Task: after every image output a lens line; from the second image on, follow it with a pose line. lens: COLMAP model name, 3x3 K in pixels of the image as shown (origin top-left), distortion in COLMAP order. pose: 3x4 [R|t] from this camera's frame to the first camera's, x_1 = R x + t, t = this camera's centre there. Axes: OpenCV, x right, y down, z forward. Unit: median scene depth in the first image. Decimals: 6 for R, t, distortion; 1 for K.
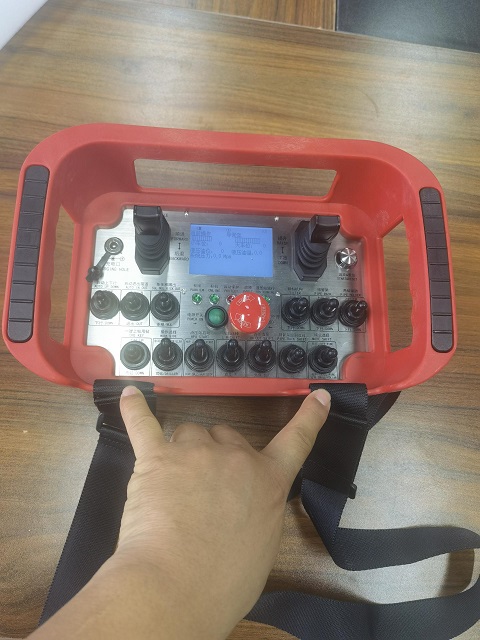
lens RADIAL K [[512.1, 0, 242.1], [0, 512.1, 305.4], [0, 0, 1]] dist [0.111626, -0.133473]
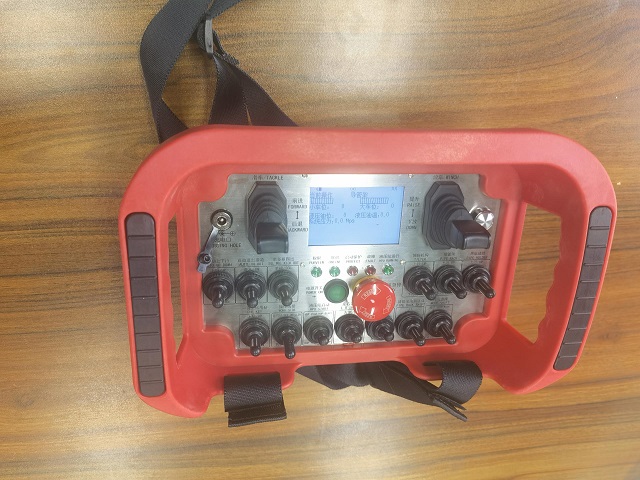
lens RADIAL K [[512.1, 0, 318.7], [0, 512.1, 226.6], [0, 0, 1]] dist [0.111626, -0.133473]
pose [[0.998151, 0.011506, 0.059689, -0.136570], [-0.043767, 0.817464, 0.574314, -0.597106], [-0.042186, -0.575864, 0.816456, 0.279916]]
